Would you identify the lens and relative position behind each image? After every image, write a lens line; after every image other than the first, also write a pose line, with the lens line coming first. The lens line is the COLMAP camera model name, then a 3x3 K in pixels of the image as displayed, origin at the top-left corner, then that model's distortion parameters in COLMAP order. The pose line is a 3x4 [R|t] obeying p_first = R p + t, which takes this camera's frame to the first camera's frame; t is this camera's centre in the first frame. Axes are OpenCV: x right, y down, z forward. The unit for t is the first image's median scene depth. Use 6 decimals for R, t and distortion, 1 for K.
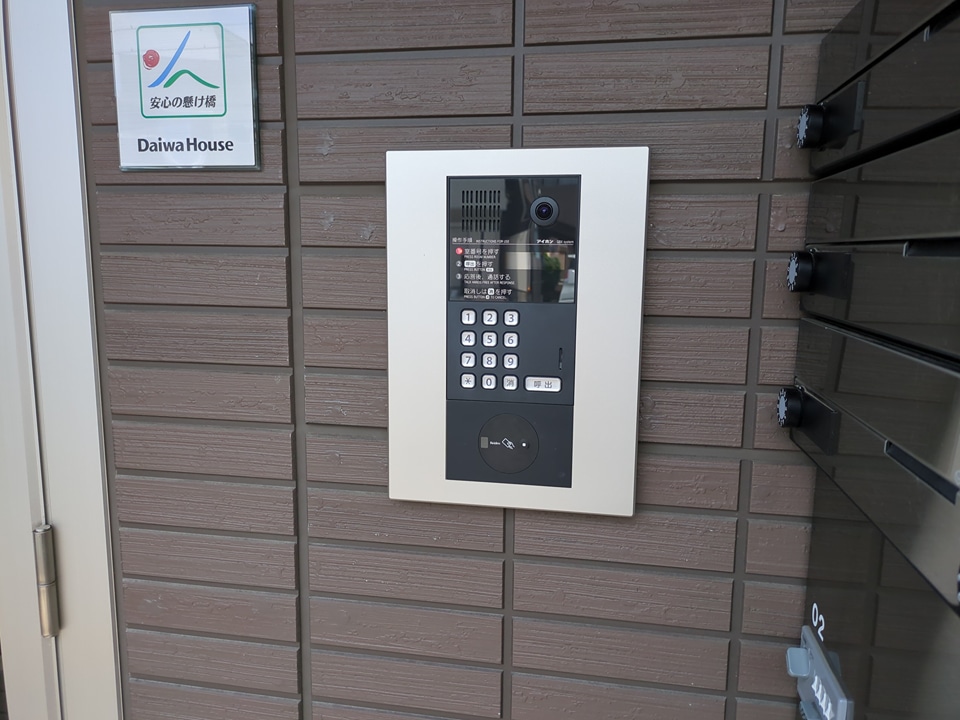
lens RADIAL K [[721.1, 0, 477.1], [0, 721.1, 360.0], [0, 0, 1]] dist [0.012110, -0.003828]
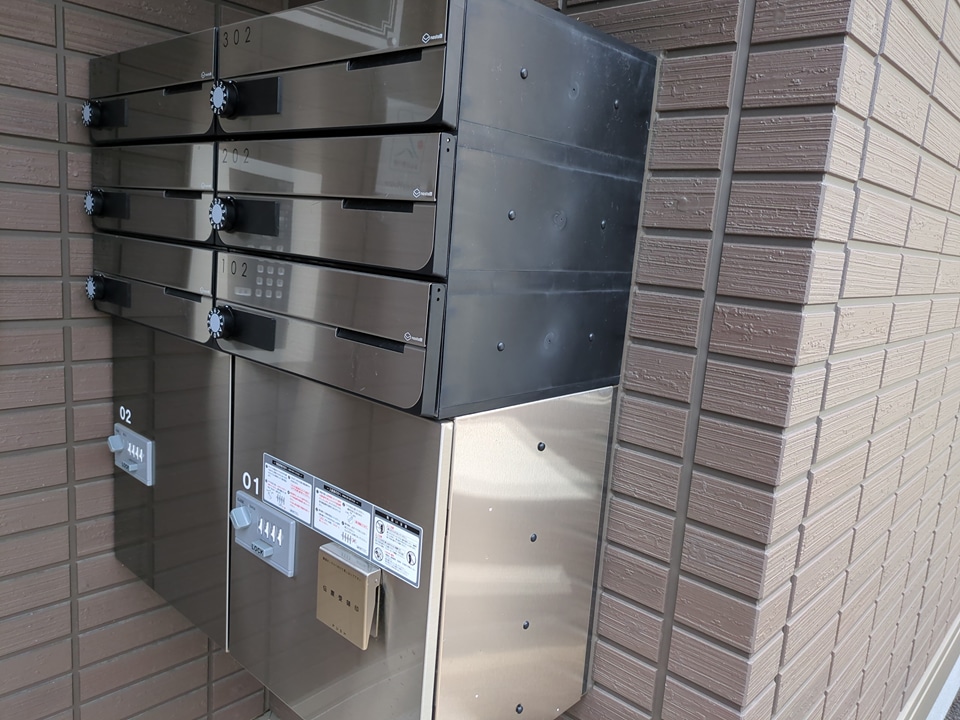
lens RADIAL K [[721.1, 0, 477.5], [0, 721.1, 360.4], [0, 0, 1]] dist [0.012110, -0.003828]
pose [[0.522817, -0.121804, 0.843698, -0.496841], [0.057835, 0.992527, 0.107451, 0.099953], [-0.850481, -0.007382, 0.525955, -0.571927]]
